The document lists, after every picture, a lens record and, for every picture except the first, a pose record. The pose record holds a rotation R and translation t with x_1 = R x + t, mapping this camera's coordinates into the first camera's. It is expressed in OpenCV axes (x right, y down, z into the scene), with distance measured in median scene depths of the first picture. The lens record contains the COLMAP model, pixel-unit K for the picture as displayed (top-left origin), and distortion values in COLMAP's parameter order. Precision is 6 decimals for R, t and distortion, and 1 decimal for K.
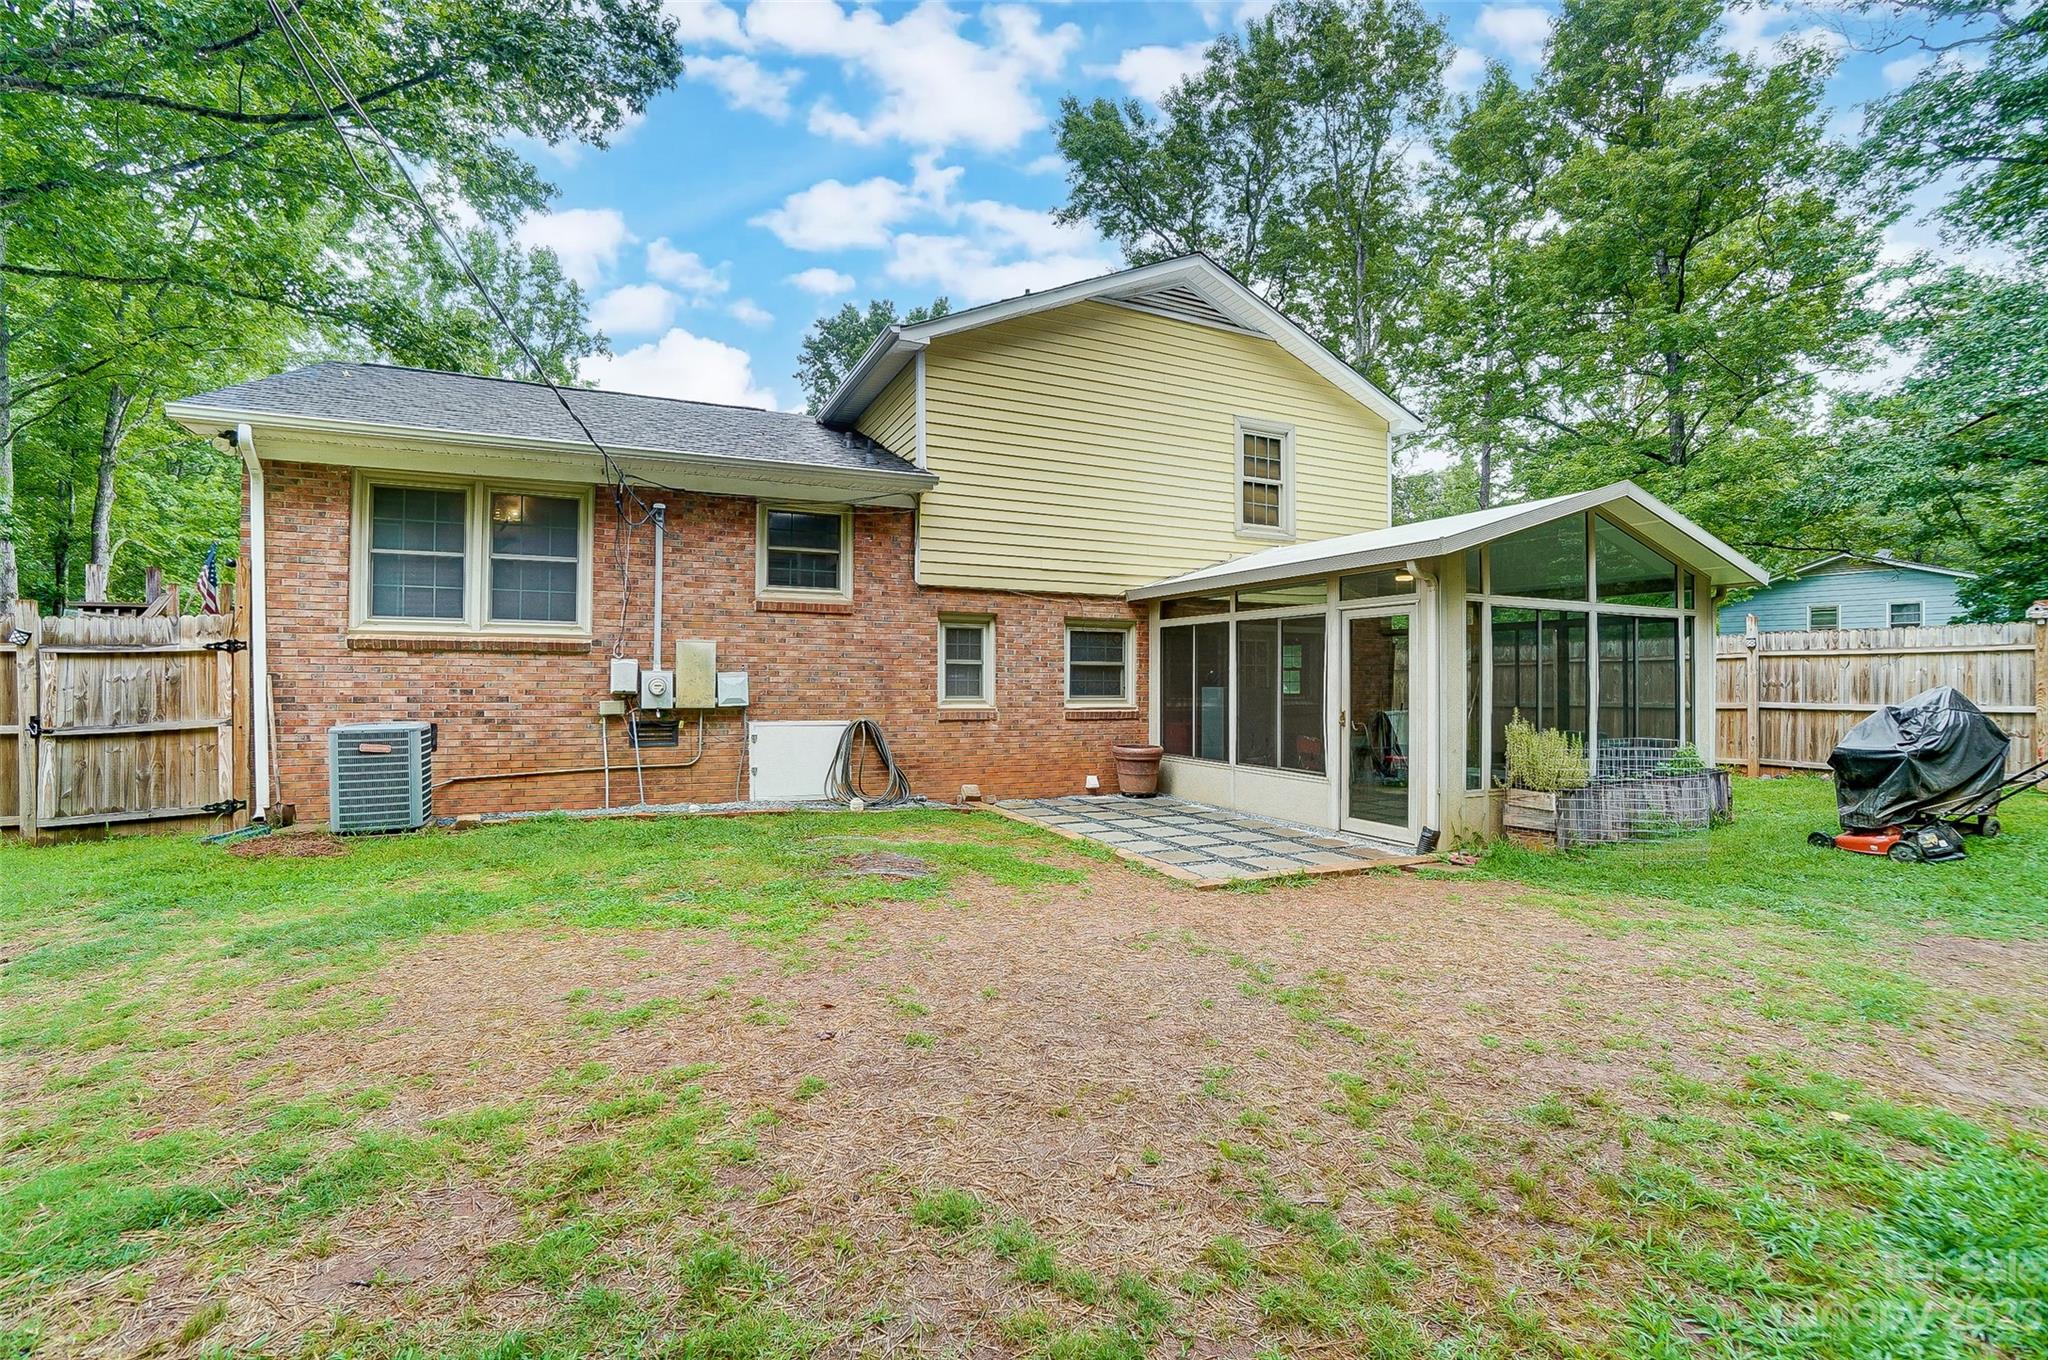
lens RADIAL K [[912.8, 0, 1010.4], [0, 912.8, 676.2], [0, 0, 1]] dist [-0.065260, 0.024973]
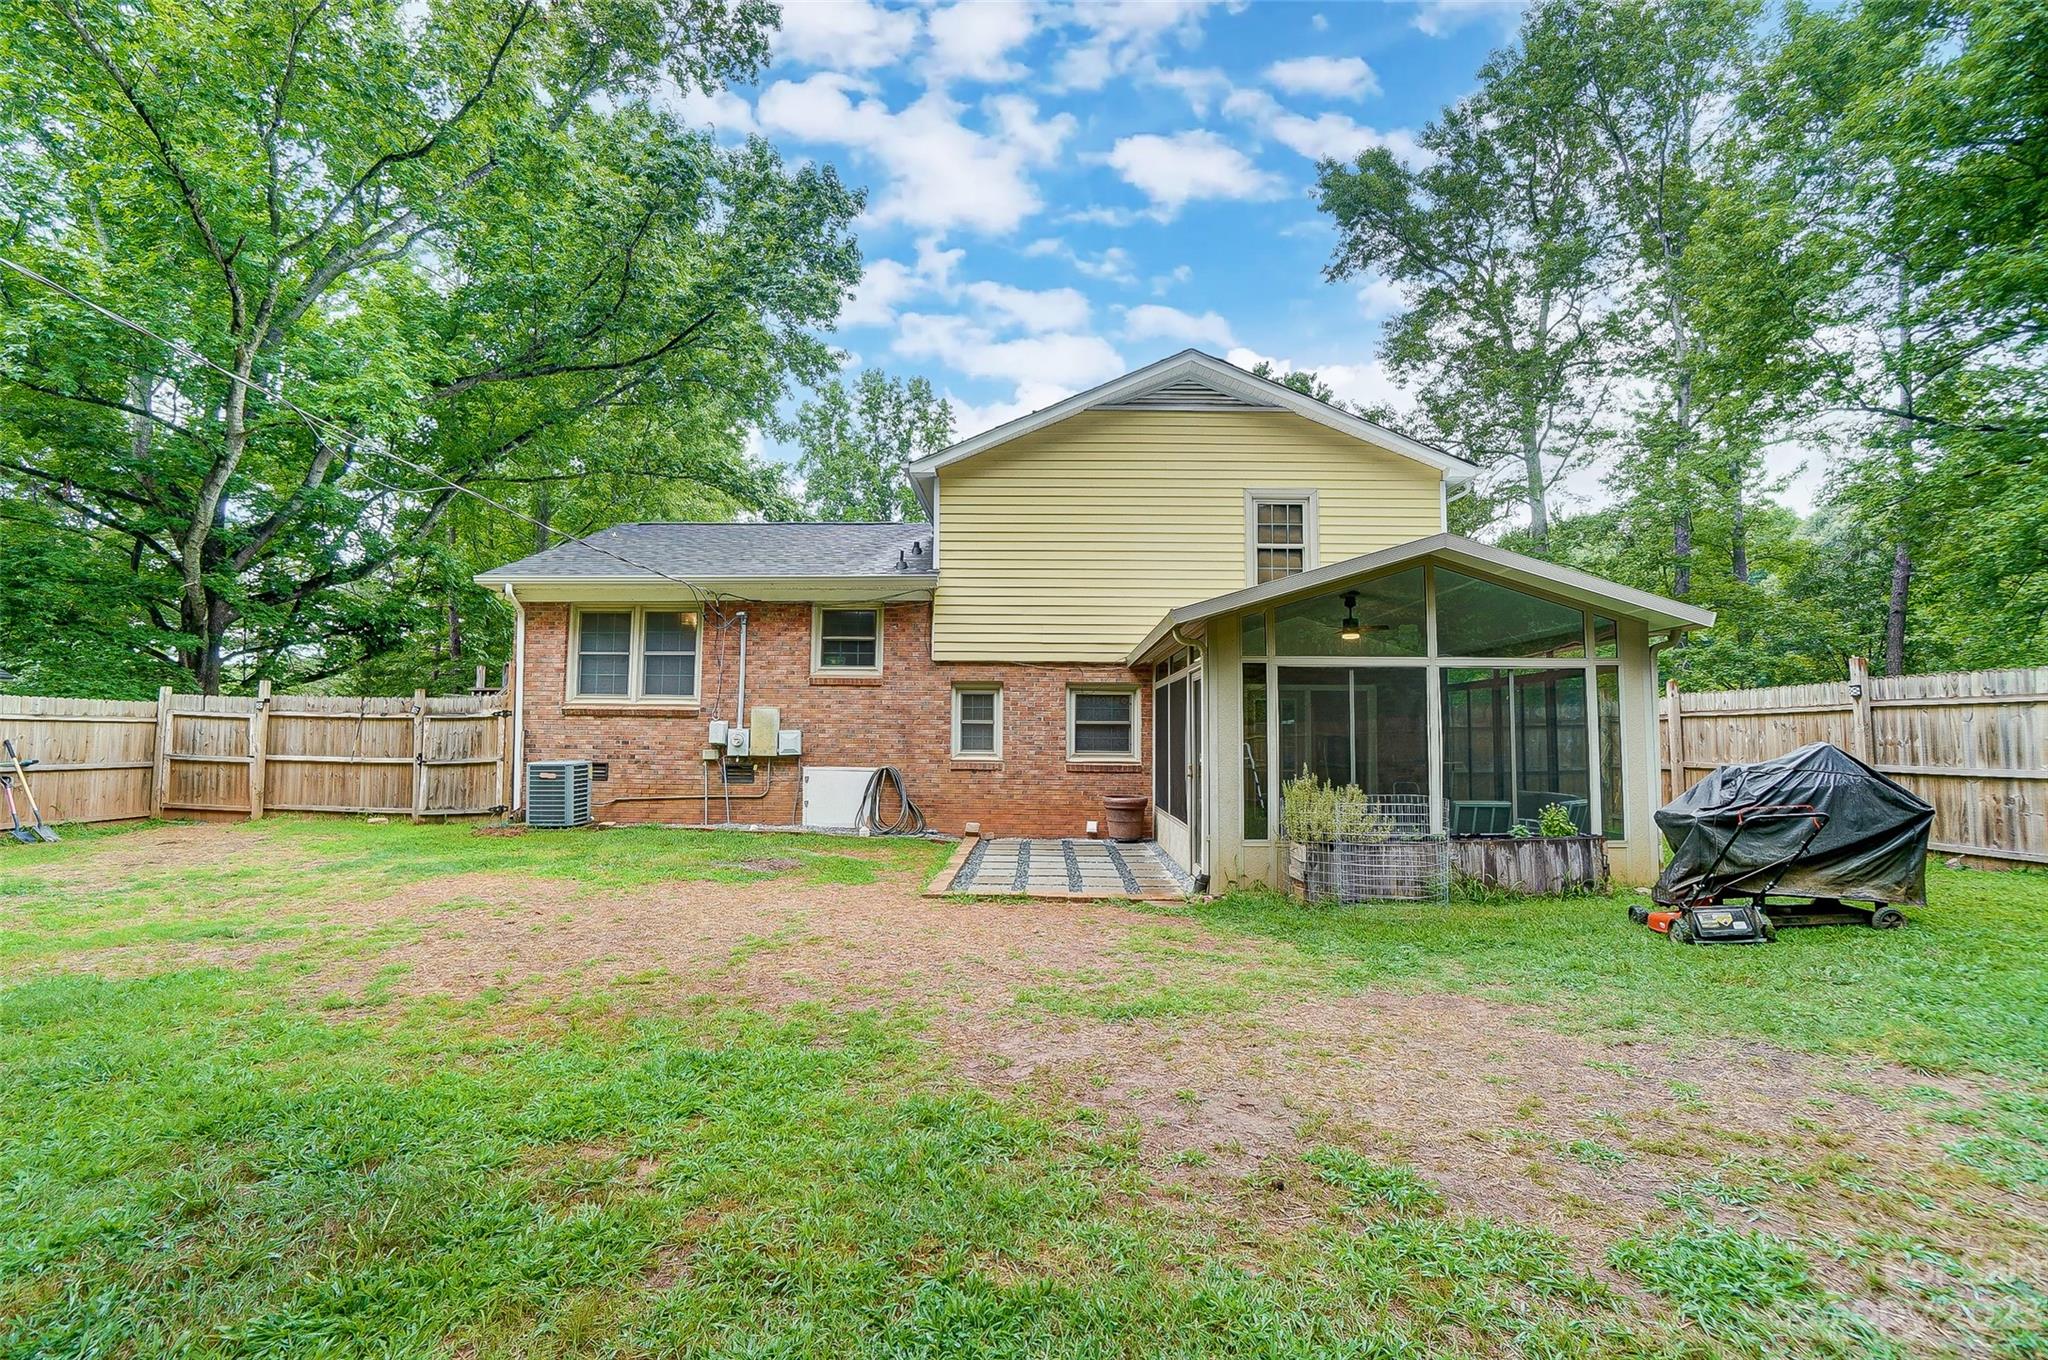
lens RADIAL K [[914.3, 0, 1004.0], [0, 914.3, 676.6], [0, 0, 1]] dist [-0.062614, 0.024325]
pose [[0.893037, -0.027475, -0.449143, 0.553468], [-0.002056, 0.997875, -0.065132, 0.003618], [0.449978, 0.059089, 0.891082, -0.080343]]
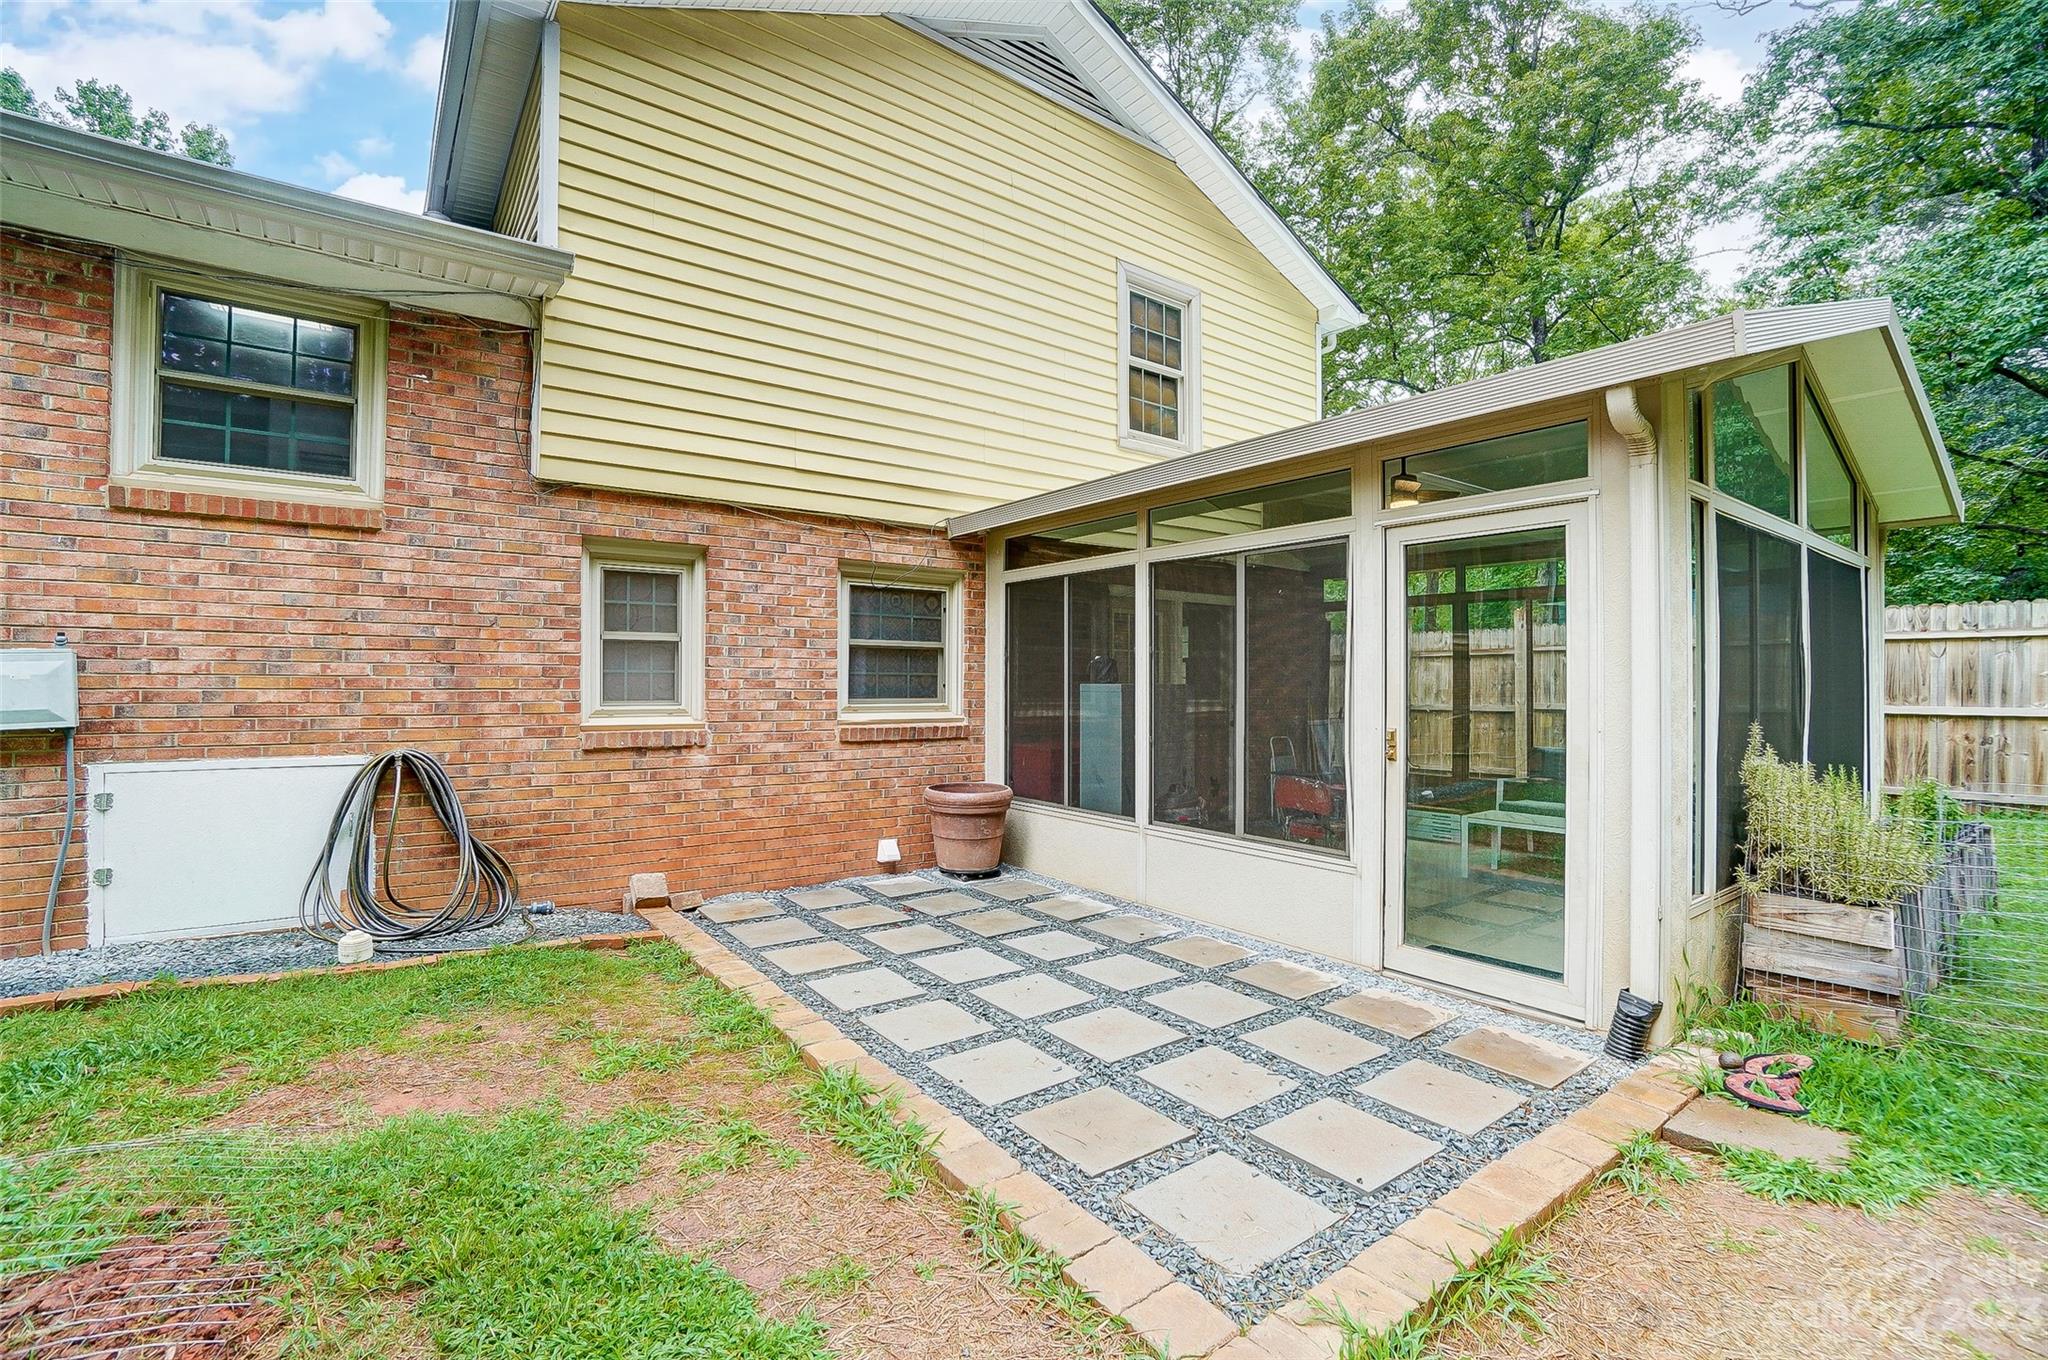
lens RADIAL K [[912.5, 0, 1016.6], [0, 912.5, 677.1], [0, 0, 1]] dist [-0.064787, 0.023809]
pose [[0.977512, 0.000398, 0.210881, 0.052501], [-0.000428, 1.000000, 0.000093, 0.007973], [-0.210881, -0.000181, 0.977512, 0.465719]]
